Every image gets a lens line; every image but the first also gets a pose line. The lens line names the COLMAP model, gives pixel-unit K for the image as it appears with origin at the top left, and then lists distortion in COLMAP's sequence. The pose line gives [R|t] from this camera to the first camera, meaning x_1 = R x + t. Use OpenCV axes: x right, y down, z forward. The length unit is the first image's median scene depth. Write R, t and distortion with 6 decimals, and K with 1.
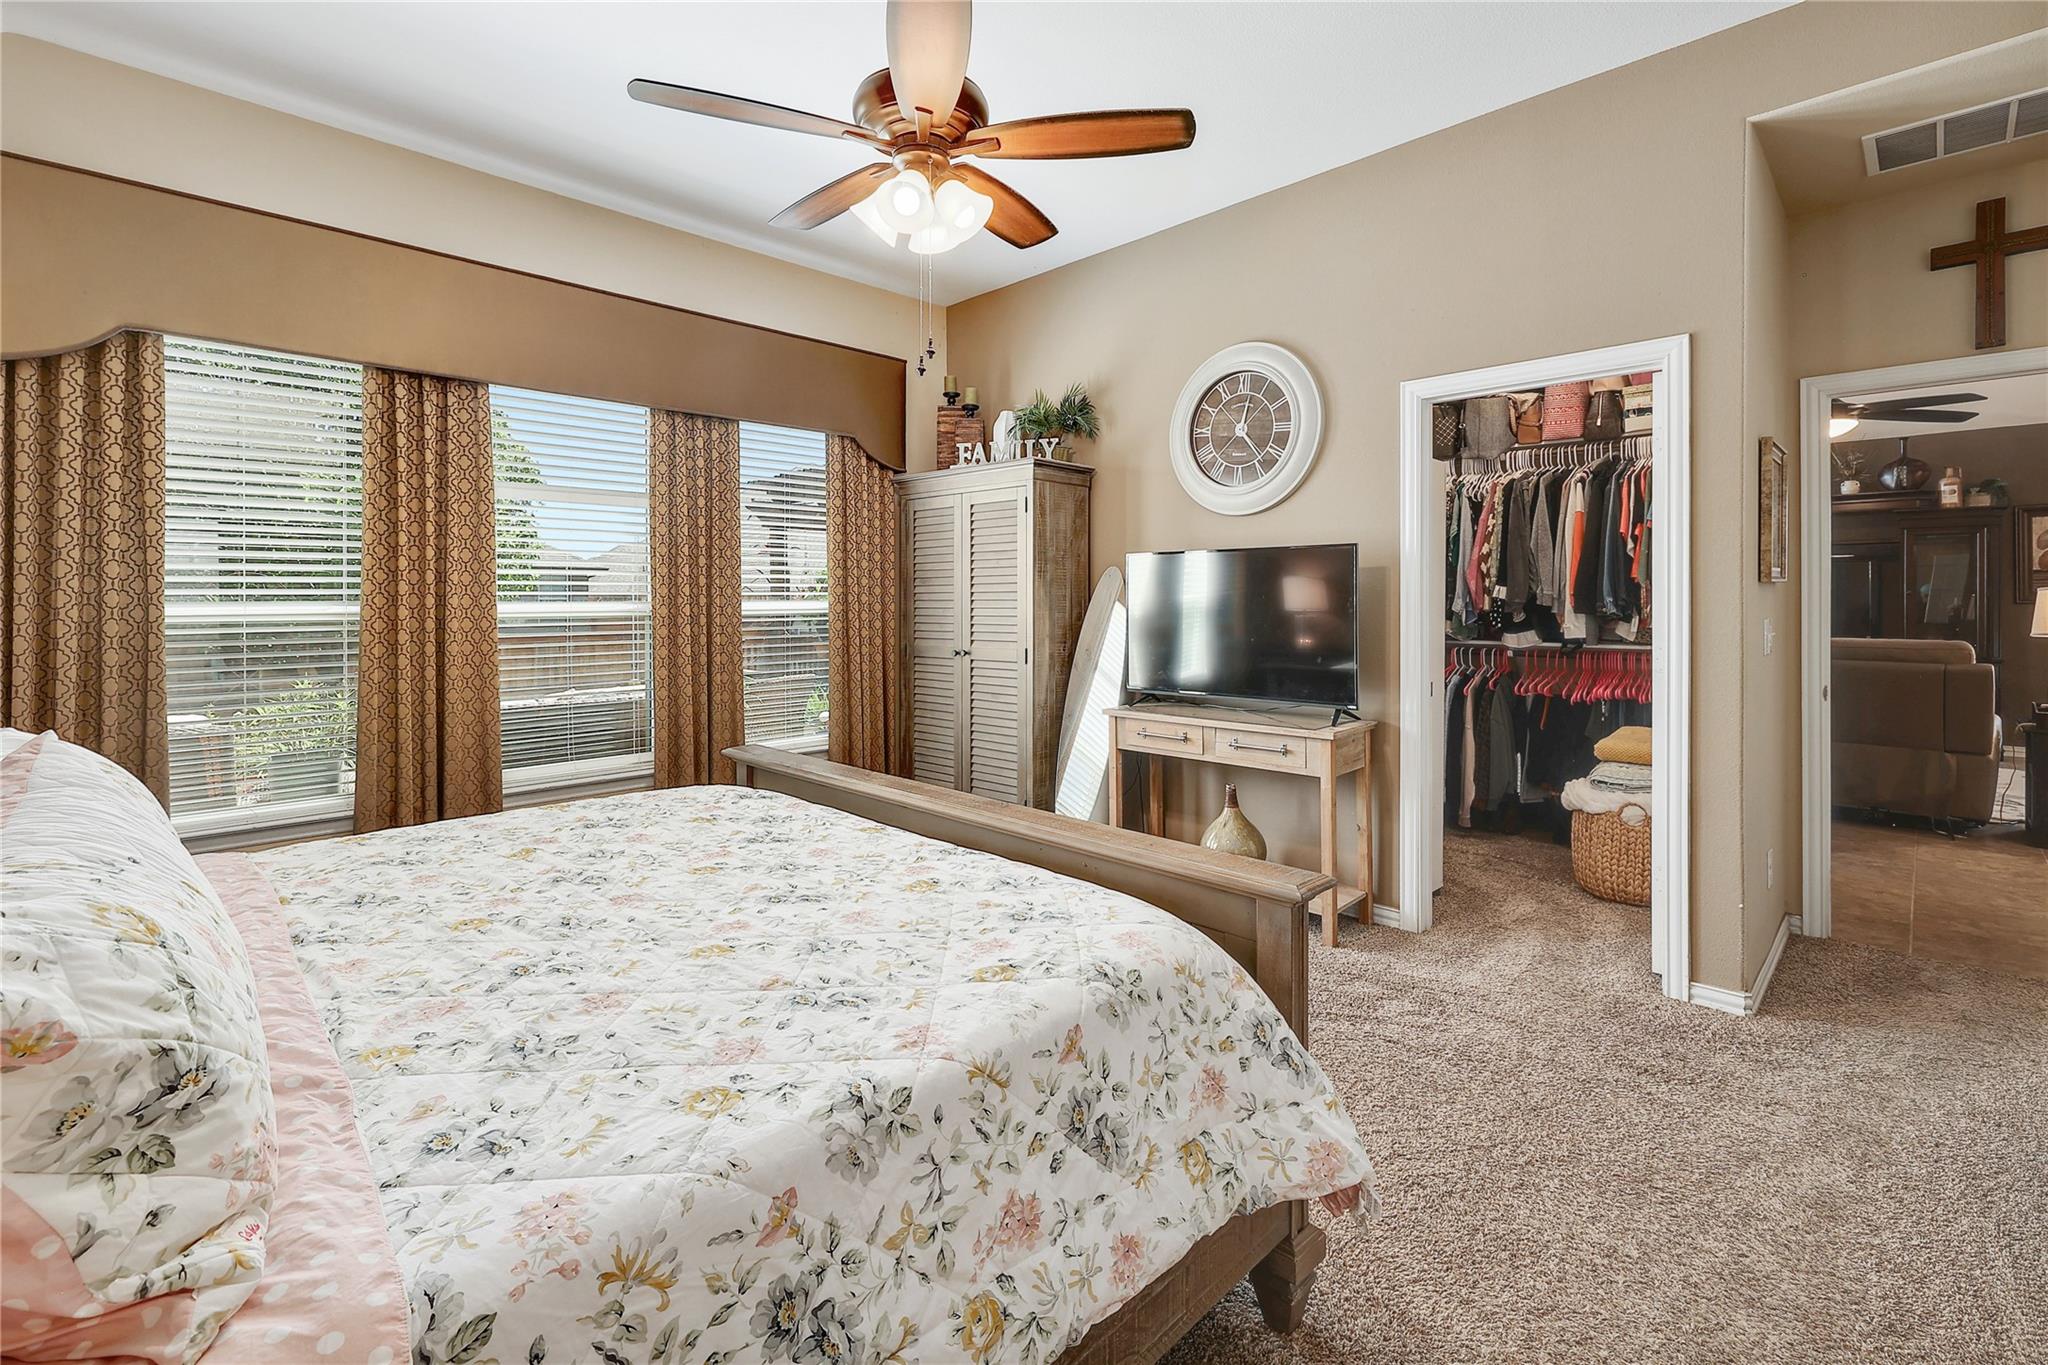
lens RADIAL K [[901.2, 0, 1017.5], [0, 901.2, 632.3], [0, 0, 1]] dist [-0.001117, -0.000146]
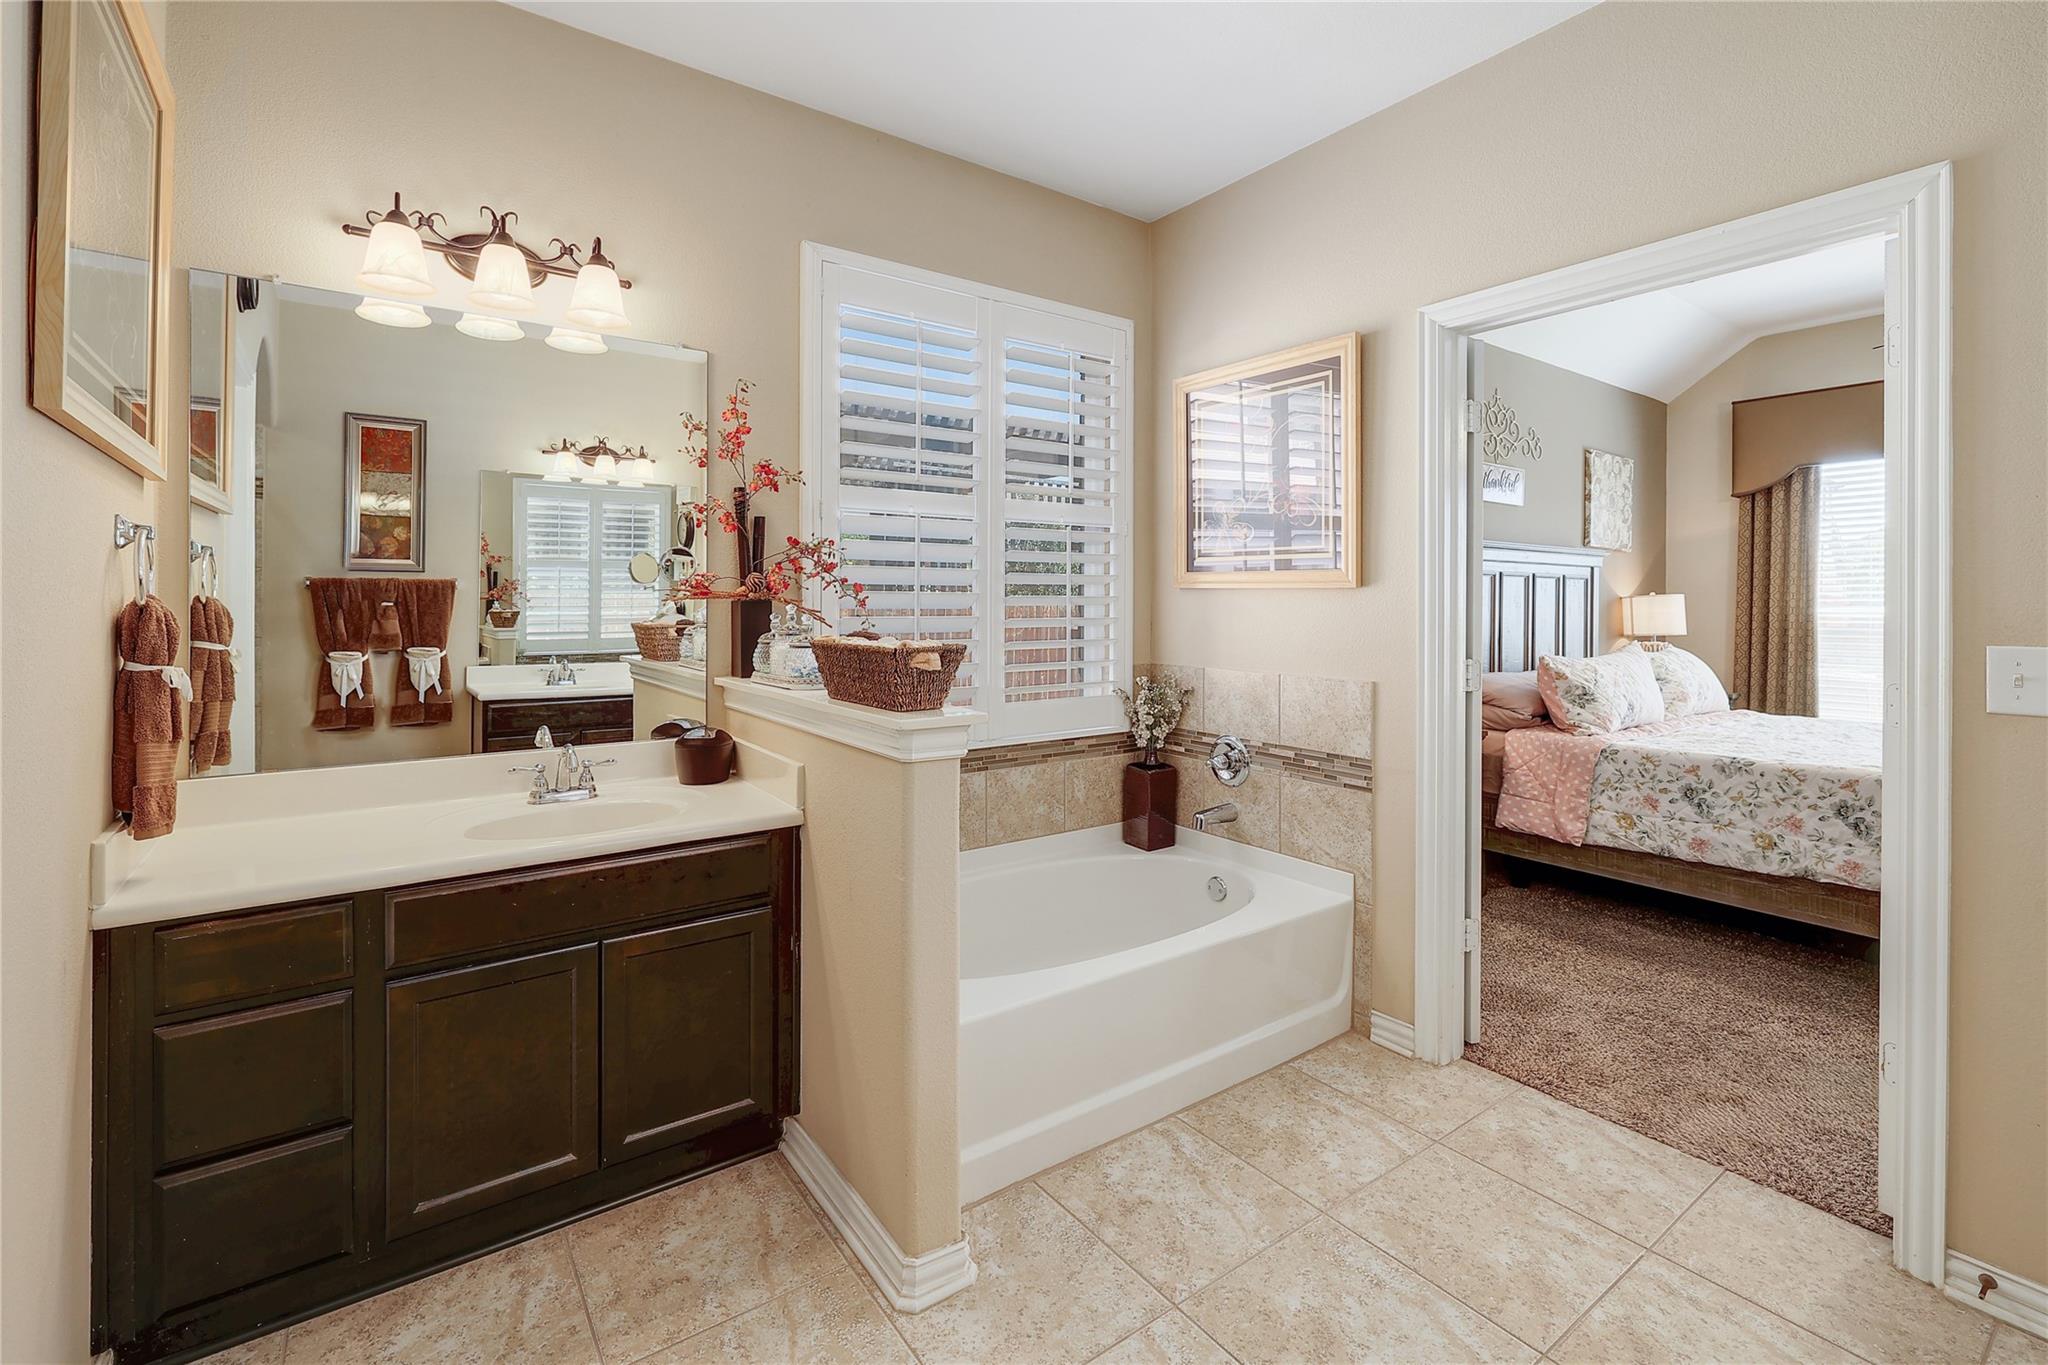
lens RADIAL K [[901.3, 0, 1015.9], [0, 901.3, 605.1], [0, 0, 1]] dist [-0.001233, 0.000056]
pose [[-0.146152, 0.006834, -0.989239, 1.234451], [-0.037555, 0.999217, 0.012452, 0.005463], [0.988549, 0.038971, -0.145781, -0.408298]]
